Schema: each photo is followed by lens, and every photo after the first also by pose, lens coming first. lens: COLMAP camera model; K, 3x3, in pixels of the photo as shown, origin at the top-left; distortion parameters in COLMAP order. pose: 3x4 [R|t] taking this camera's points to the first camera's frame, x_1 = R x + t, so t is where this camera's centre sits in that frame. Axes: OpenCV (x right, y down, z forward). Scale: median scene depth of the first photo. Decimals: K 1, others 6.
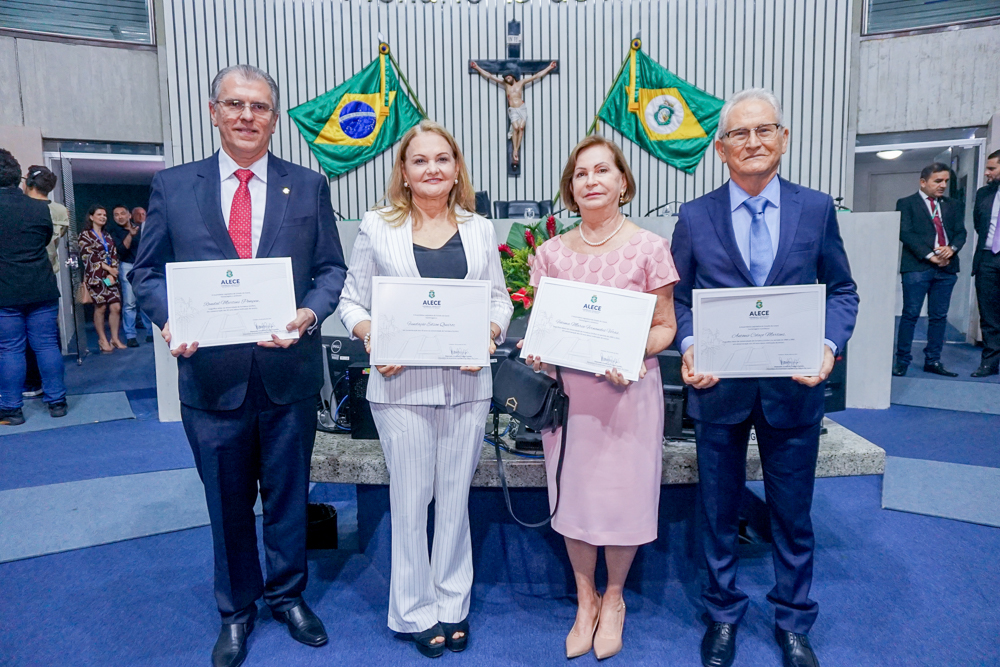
lens RADIAL K [[687.0, 0, 491.2], [0, 687.0, 327.3], [0, 0, 1]] dist [-0.042489, 0.035595]
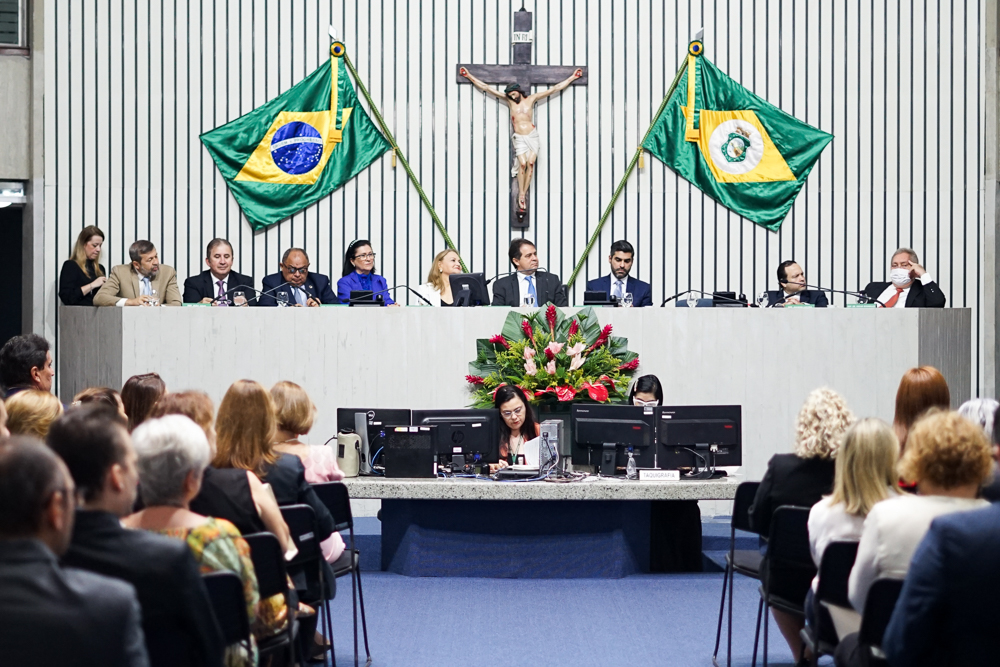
lens RADIAL K [[3350.4, 0, 504.5], [0, 3350.4, 334.1], [0, 0, 1]] dist [0.179550, 0.000000]
pose [[0.999839, 0.016719, 0.006580, -0.002323], [-0.015993, 0.995046, -0.098124, 0.220267], [-0.008188, 0.098003, 0.995152, -2.406356]]
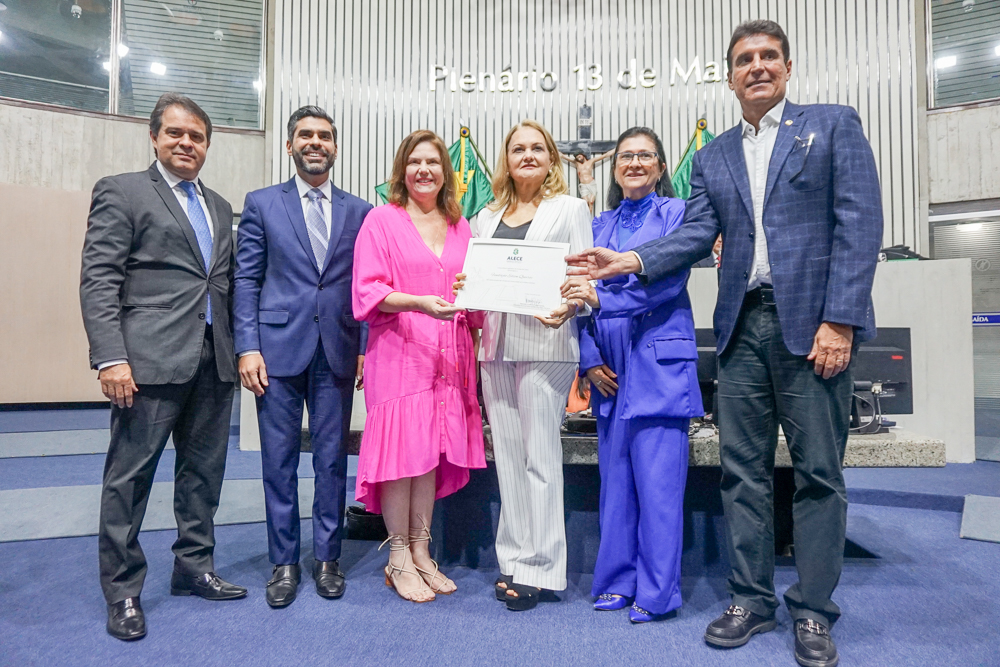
lens RADIAL K [[687.0, 0, 492.8], [0, 687.0, 333.2], [0, 0, 1]] dist [-0.042489, 0.035595]
pose [[0.993540, 0.013134, -0.112718, 0.014987], [-0.030052, 0.988269, -0.149736, 0.071009], [0.109429, 0.152156, 0.982280, -0.020745]]
